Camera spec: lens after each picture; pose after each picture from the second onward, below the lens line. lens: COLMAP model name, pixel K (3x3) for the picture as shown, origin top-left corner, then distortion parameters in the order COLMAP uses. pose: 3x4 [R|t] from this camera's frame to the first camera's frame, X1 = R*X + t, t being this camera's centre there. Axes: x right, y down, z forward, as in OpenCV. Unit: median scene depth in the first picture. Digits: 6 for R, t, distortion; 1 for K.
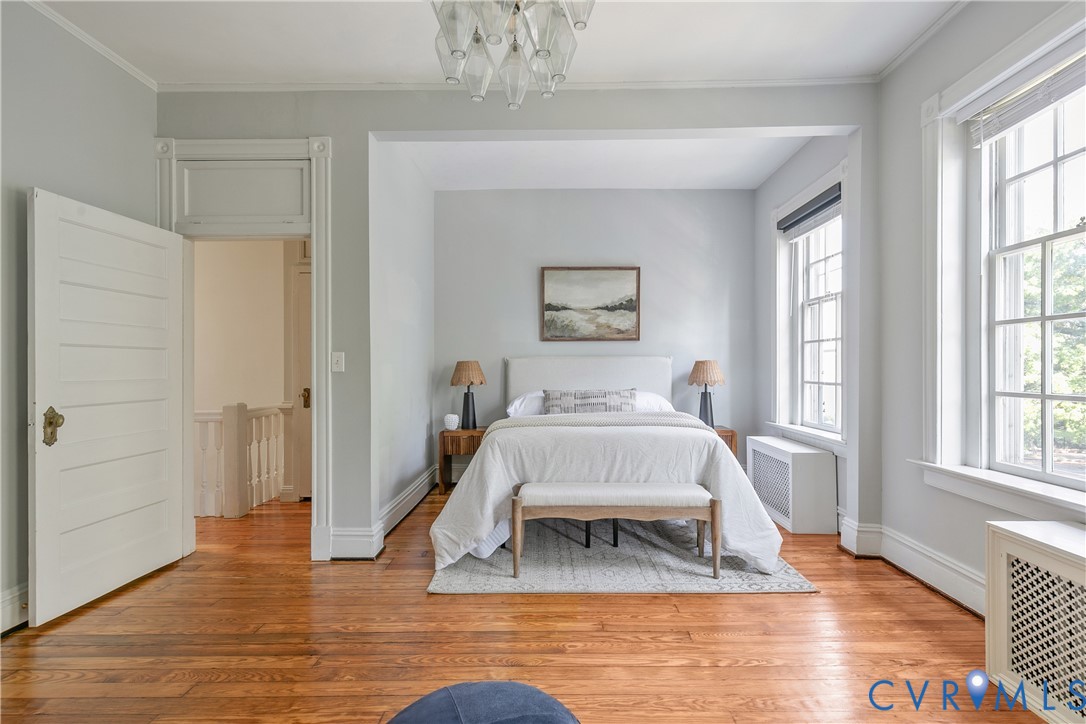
lens RADIAL K [[493.1, 0, 548.8], [0, 493.1, 362.4], [0, 0, 1]] dist [0.013338, -0.001844]
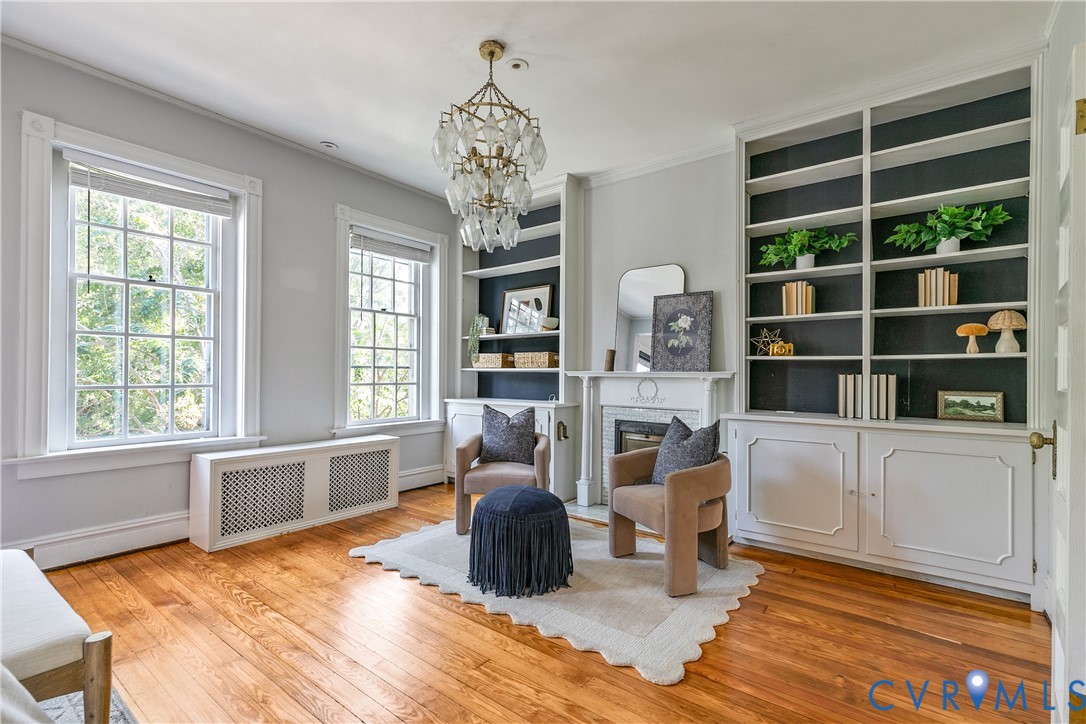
lens RADIAL K [[493.1, 0, 546.5], [0, 493.1, 365.1], [0, 0, 1]] dist [0.013338, -0.001844]
pose [[-0.796856, 0.006335, 0.604136, -1.135700], [-0.005877, 0.999816, -0.018236, 0.024543], [-0.604140, -0.018082, -0.796673, 1.790157]]
